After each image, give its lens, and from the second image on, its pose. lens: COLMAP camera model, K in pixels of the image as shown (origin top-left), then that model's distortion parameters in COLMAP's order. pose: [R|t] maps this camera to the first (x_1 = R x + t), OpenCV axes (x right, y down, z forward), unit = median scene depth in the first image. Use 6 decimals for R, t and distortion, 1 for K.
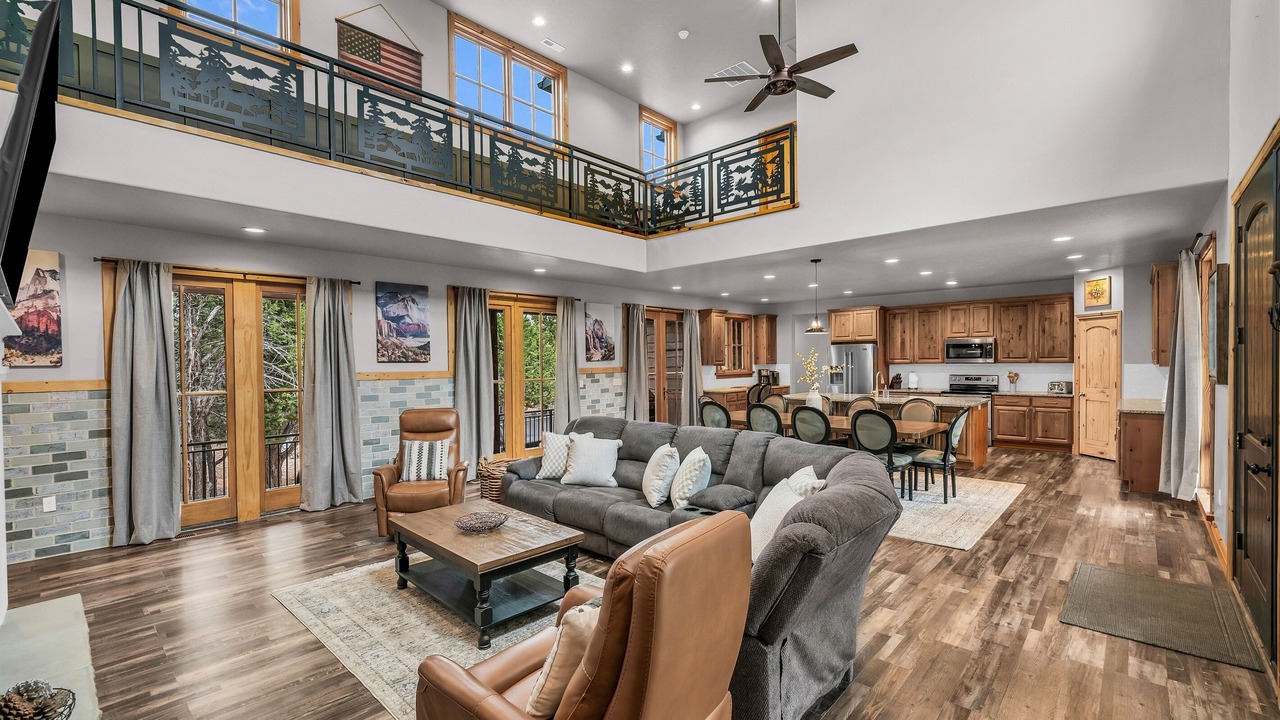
lens RADIAL K [[530.1, 0, 641.8], [0, 530.1, 363.6], [0, 0, 1]] dist [-0.000378, -0.000178]
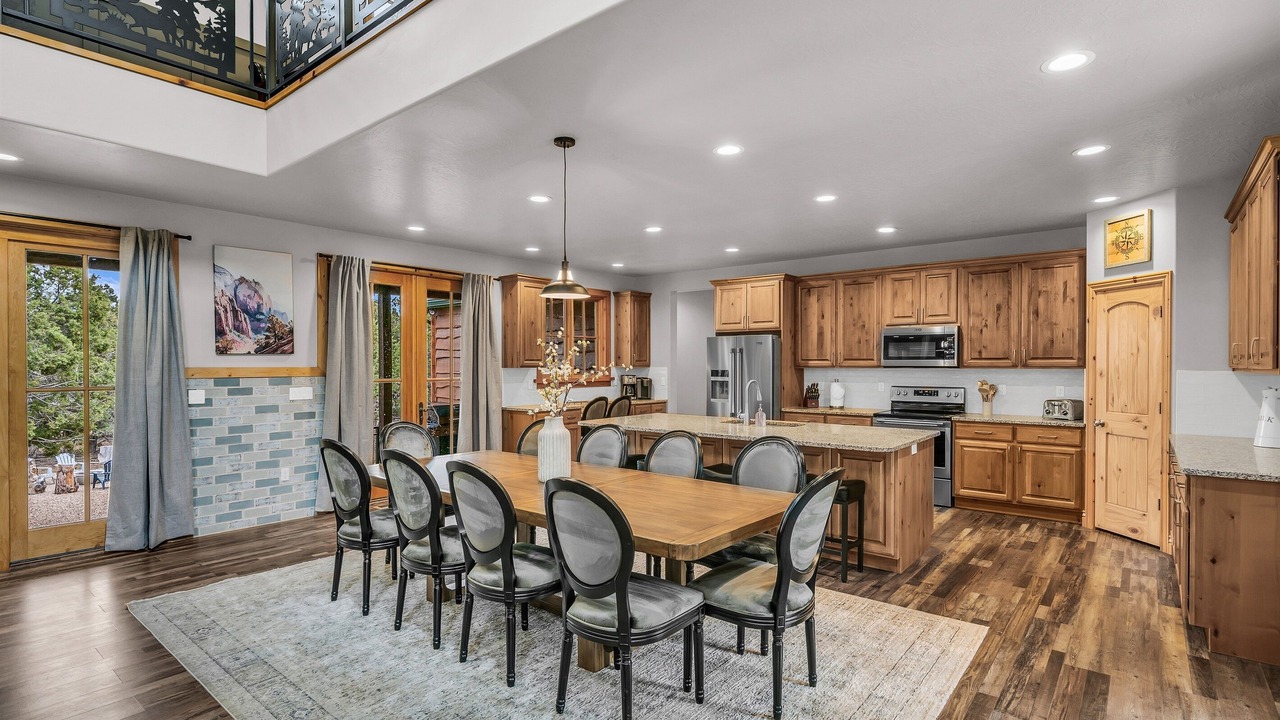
lens RADIAL K [[607.2, 0, 639.4], [0, 607.2, 363.6], [0, 0, 1]] dist [0.002307, 0.000339]
pose [[0.998273, 0.011547, 0.057603, 0.279040], [-0.011064, 0.999901, -0.008686, 0.004964], [-0.057698, 0.008034, 0.998302, 0.350840]]
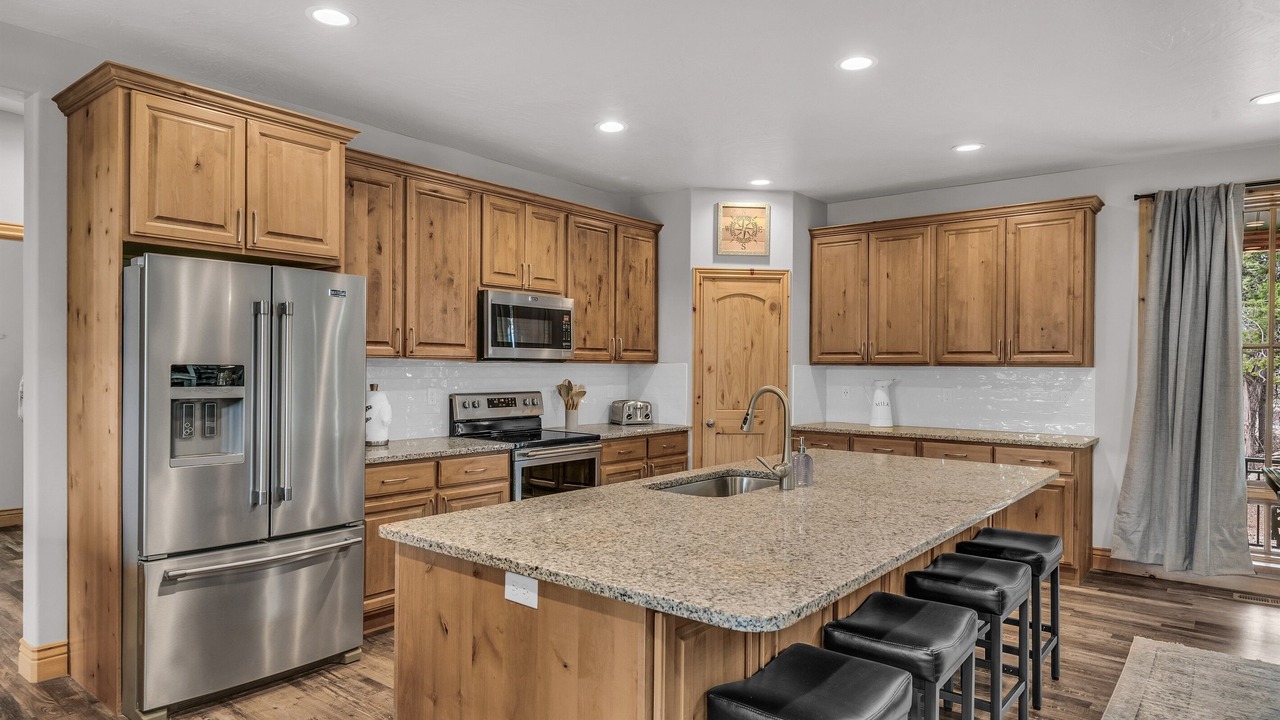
lens RADIAL K [[755.1, 0, 640.0], [0, 755.1, 360.0], [0, 0, 1]] dist [0.001387, 0.000360]
pose [[-0.062340, 0.016647, 0.997916, 0.095334], [0.000596, 0.999861, -0.016642, 0.008214], [-0.998055, -0.000442, -0.062341, 1.029279]]
